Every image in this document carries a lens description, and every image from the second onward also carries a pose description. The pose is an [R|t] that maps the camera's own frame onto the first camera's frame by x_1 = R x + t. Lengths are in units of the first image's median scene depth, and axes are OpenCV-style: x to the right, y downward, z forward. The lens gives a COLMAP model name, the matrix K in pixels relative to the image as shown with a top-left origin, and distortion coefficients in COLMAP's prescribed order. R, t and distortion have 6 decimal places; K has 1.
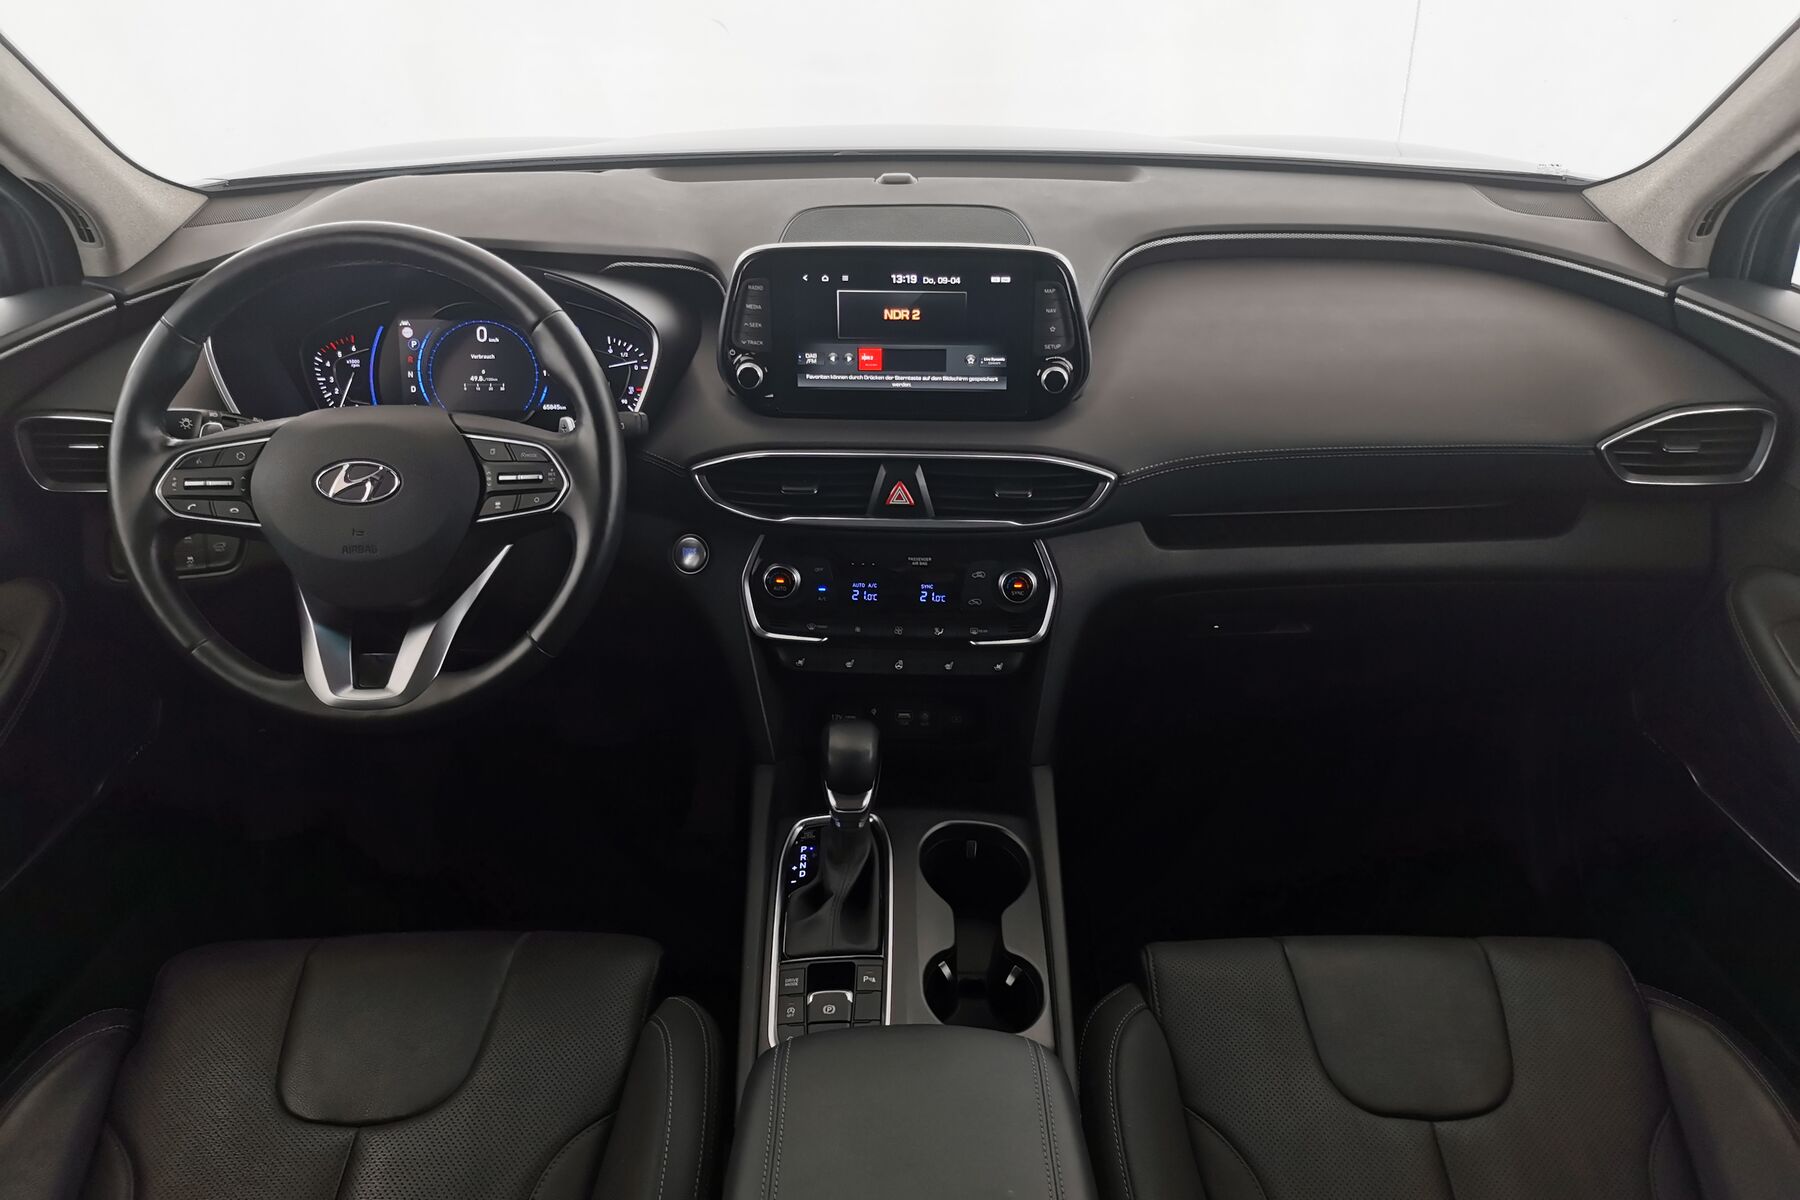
lens RADIAL K [[1463.0, 0, 907.5], [0, 1463.0, 610.6], [0, 0, 1]] dist [0.020128, -0.014421]
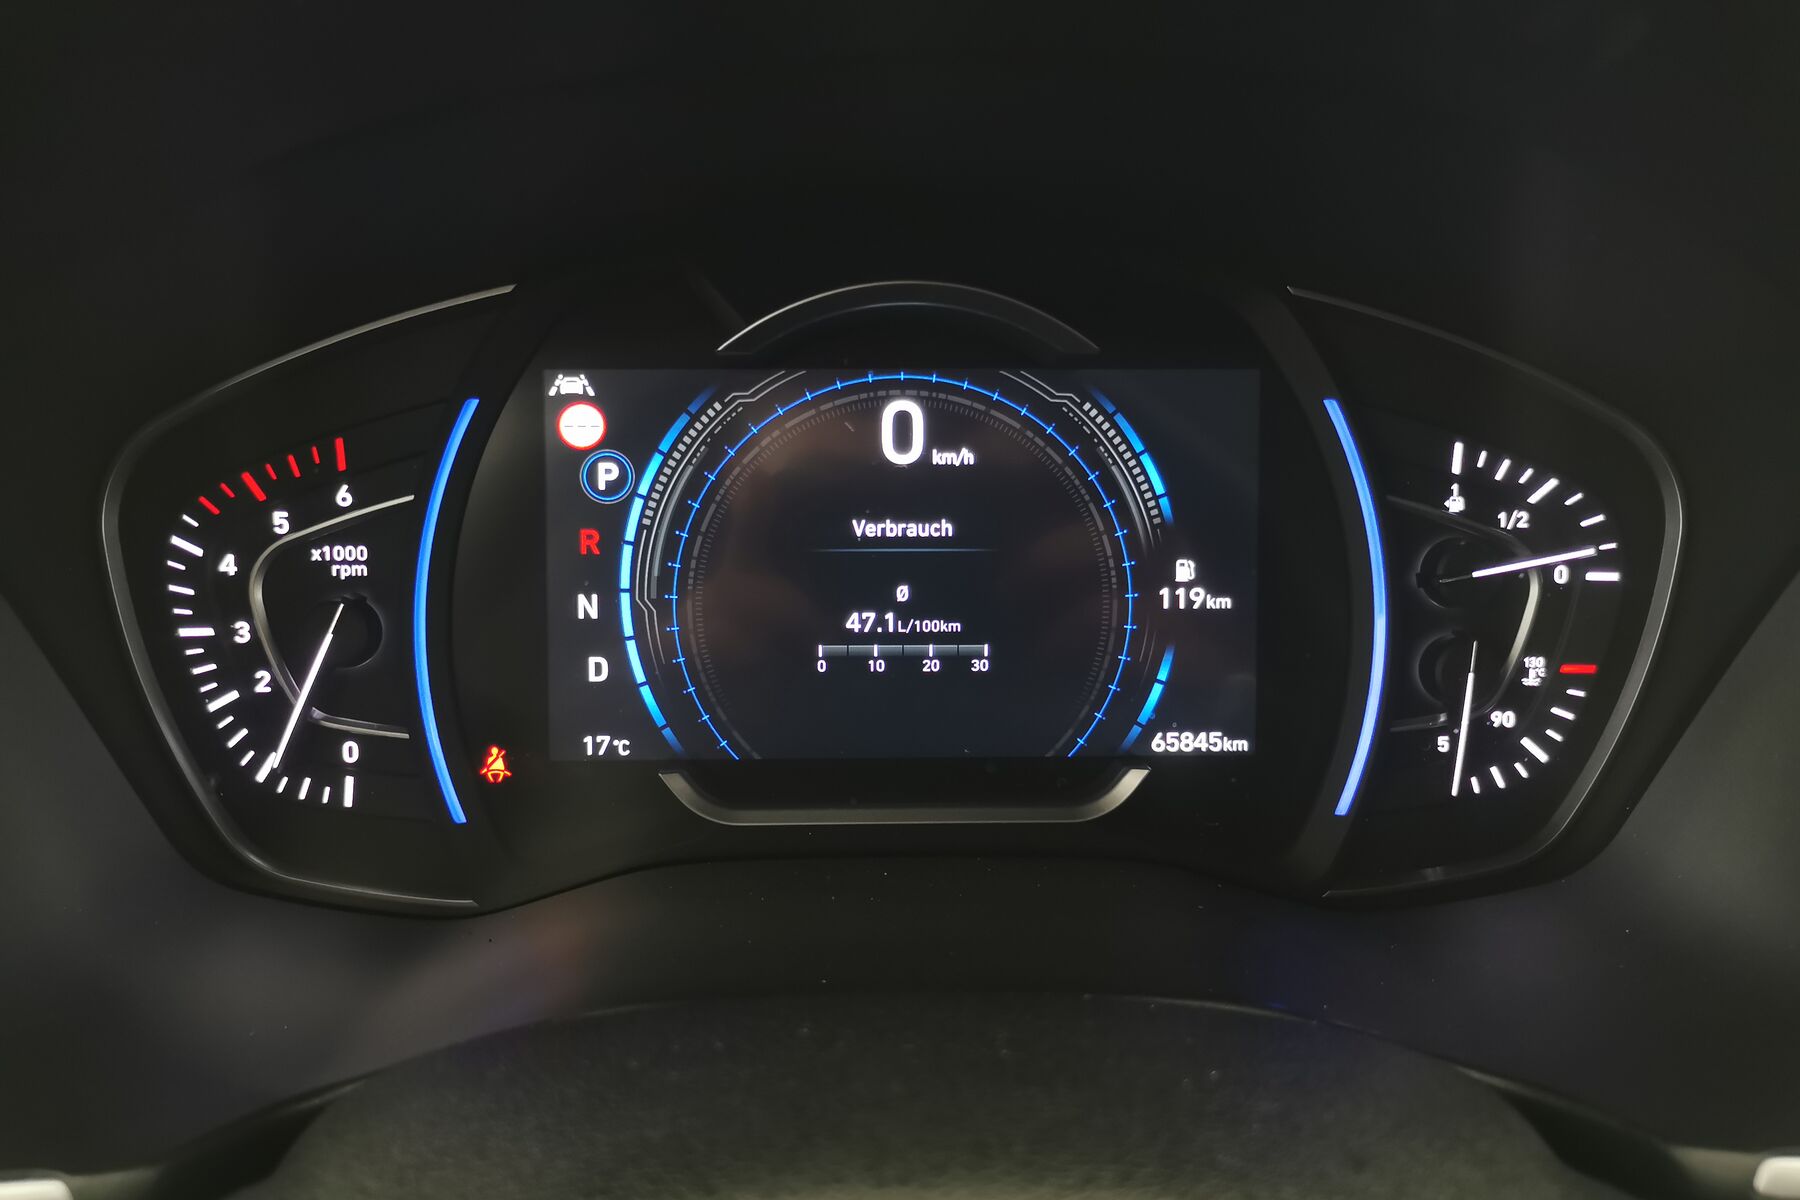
lens RADIAL K [[1463.0, 0, 897.0], [0, 1463.0, 588.3], [0, 0, 1]] dist [0.020128, -0.014421]
pose [[0.999857, 0.000150, 0.016885, -0.331710], [0.000770, 0.998518, -0.054424, -0.170509], [-0.016868, 0.054430, 0.998375, 0.867181]]
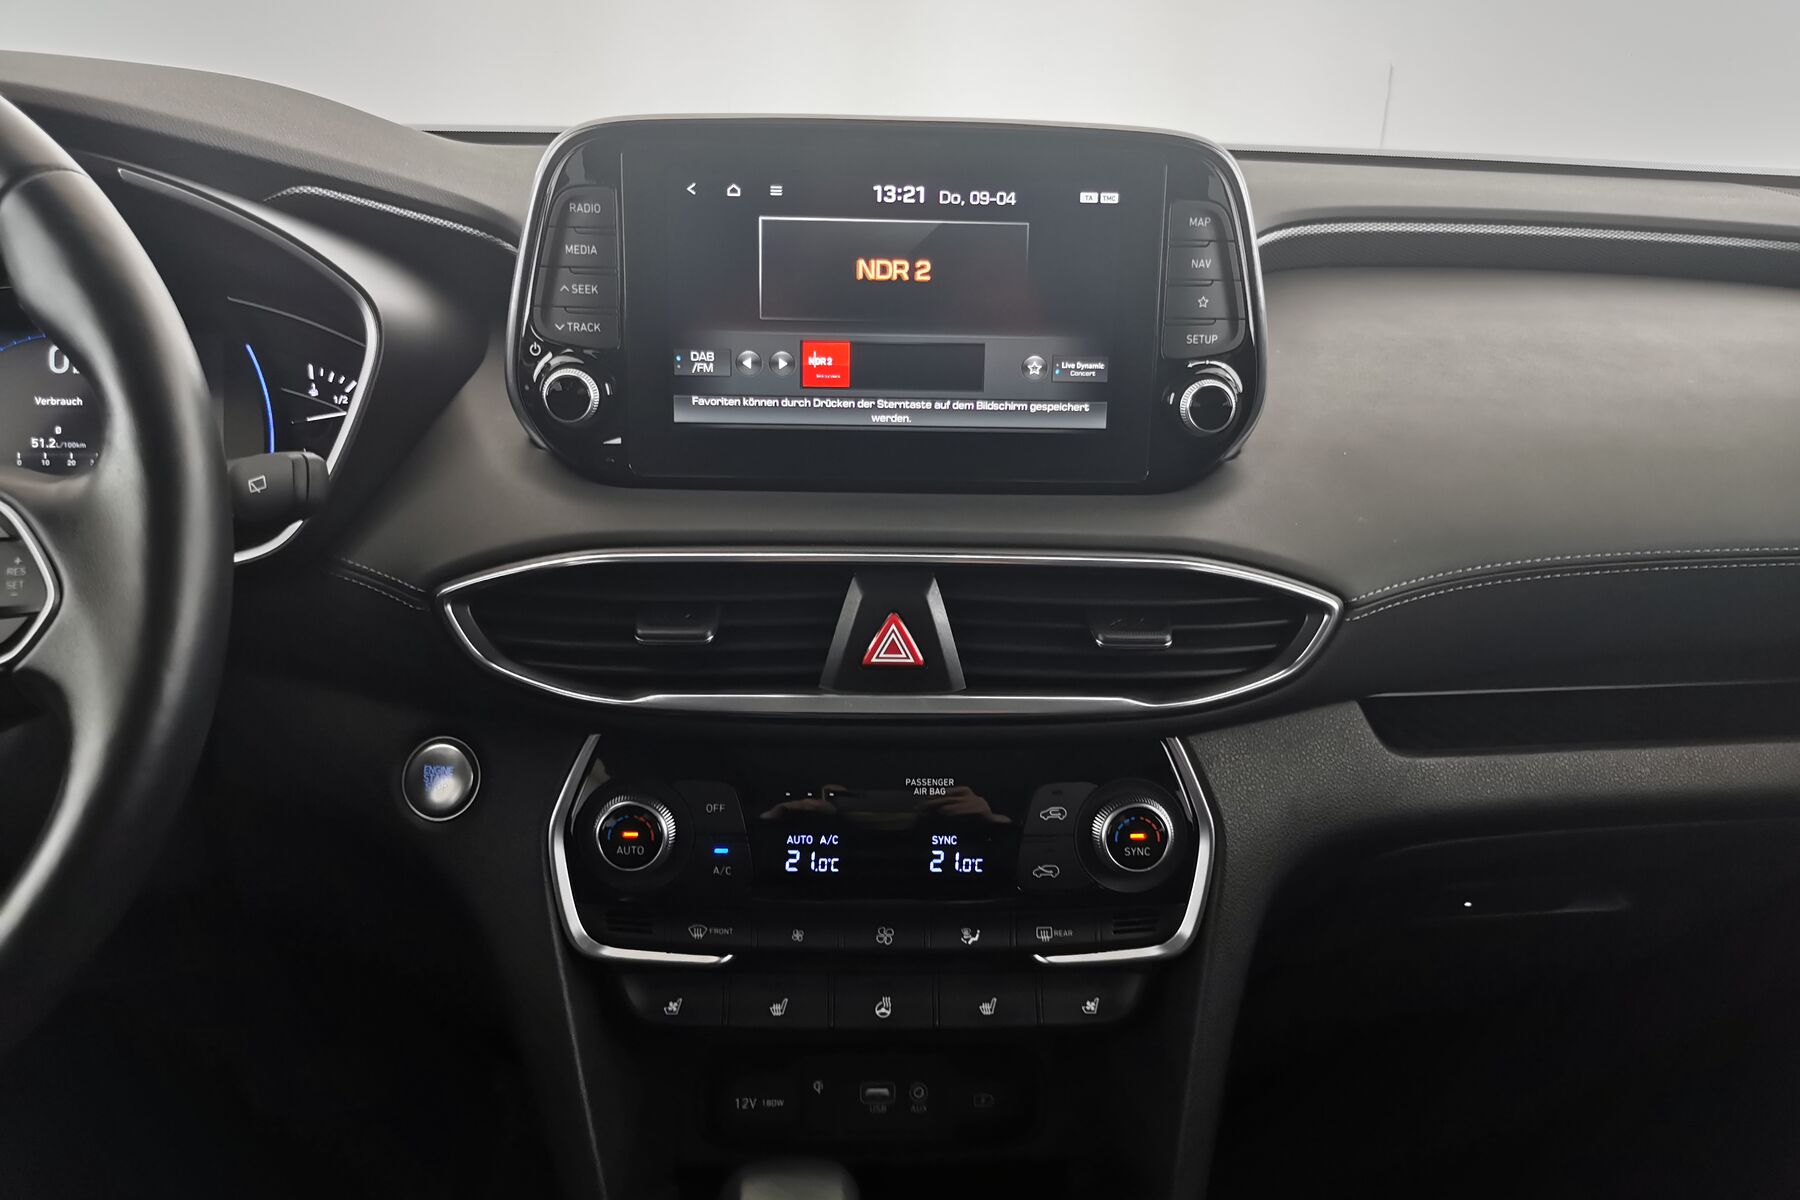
lens RADIAL K [[1463.0, 0, 908.7], [0, 1463.0, 588.6], [0, 0, 1]] dist [0.020128, -0.014421]
pose [[0.996180, -0.002981, 0.087274, -0.040472], [0.017431, 0.986092, -0.165281, -0.019126], [-0.085567, 0.166171, 0.982377, 0.534673]]
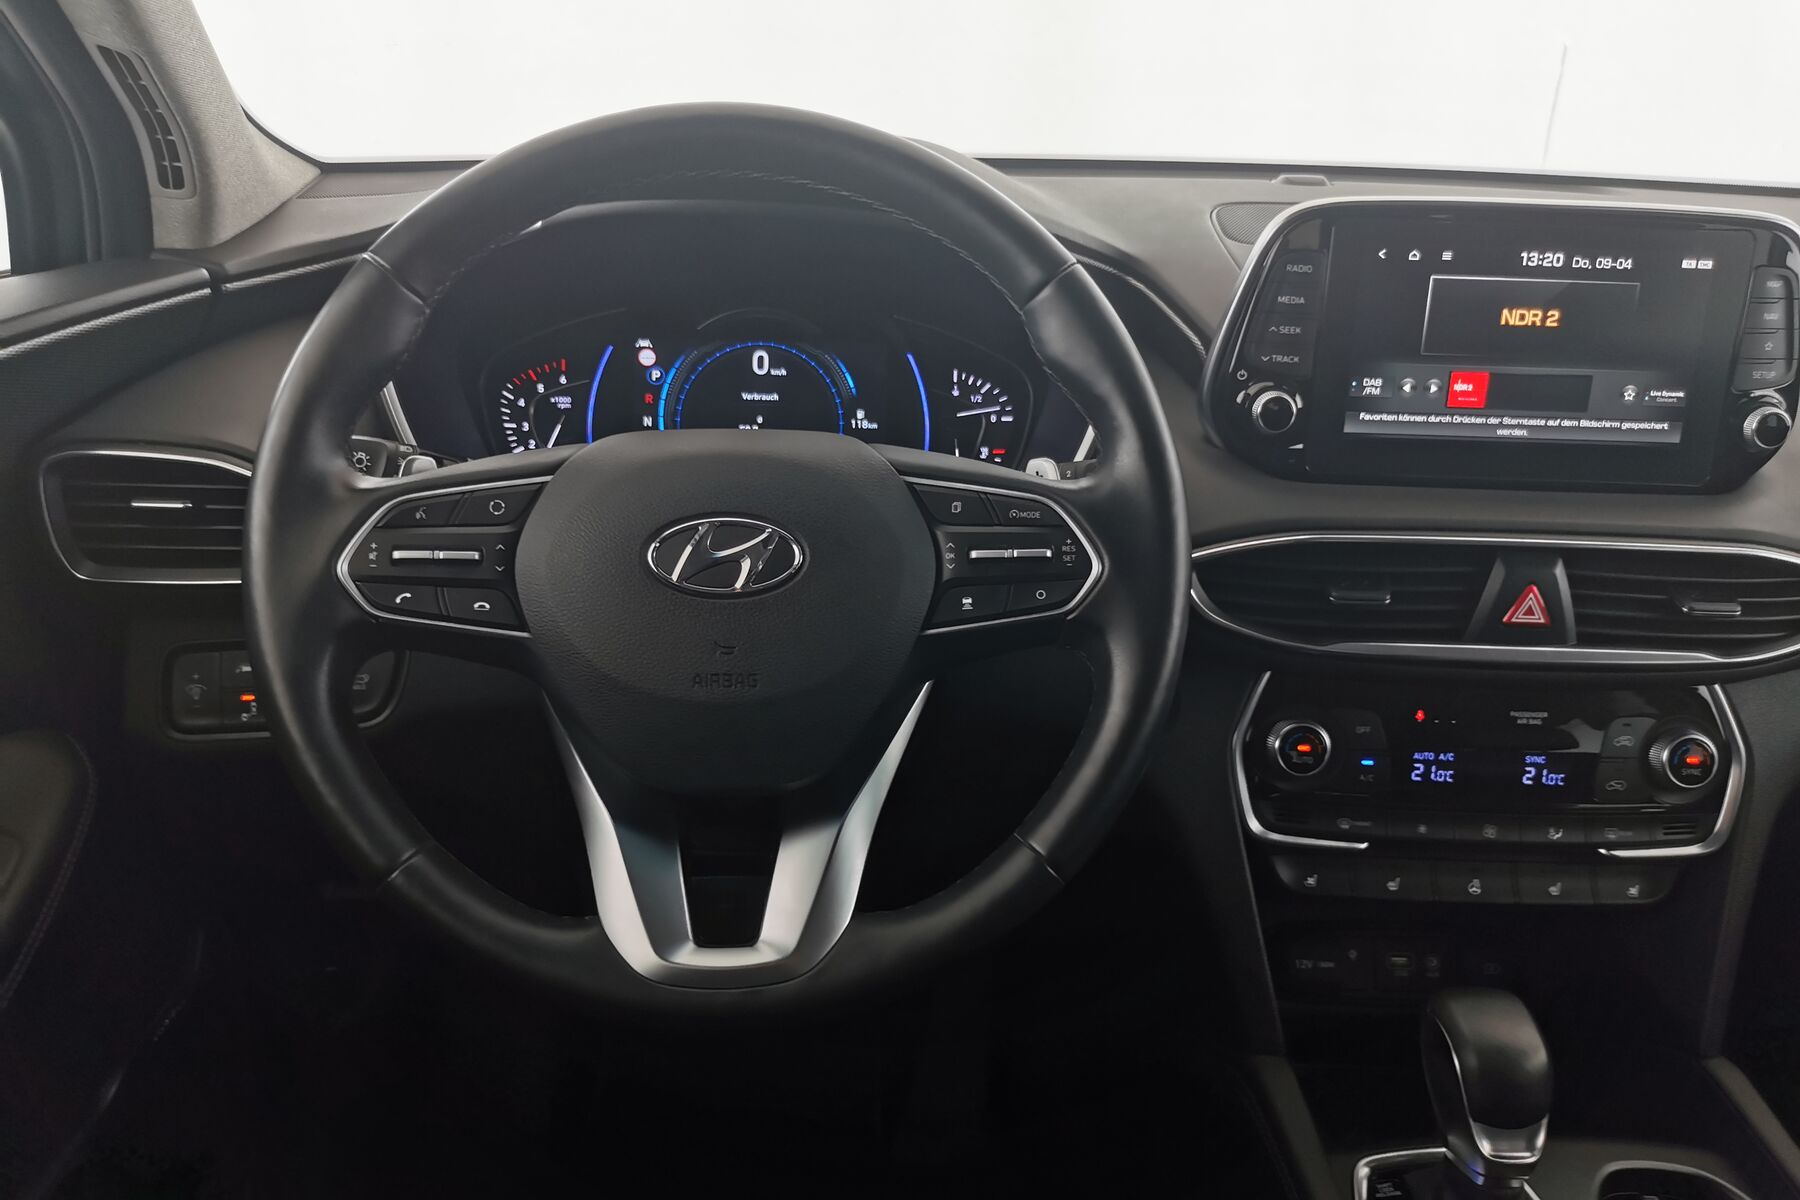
lens RADIAL K [[1463.0, 0, 892.5], [0, 1463.0, 596.3], [0, 0, 1]] dist [0.020128, -0.014421]
pose [[0.998100, 0.016130, 0.059462, -0.302193], [-0.008709, 0.992367, -0.123010, -0.006455], [-0.060992, 0.122259, 0.990622, 0.407925]]
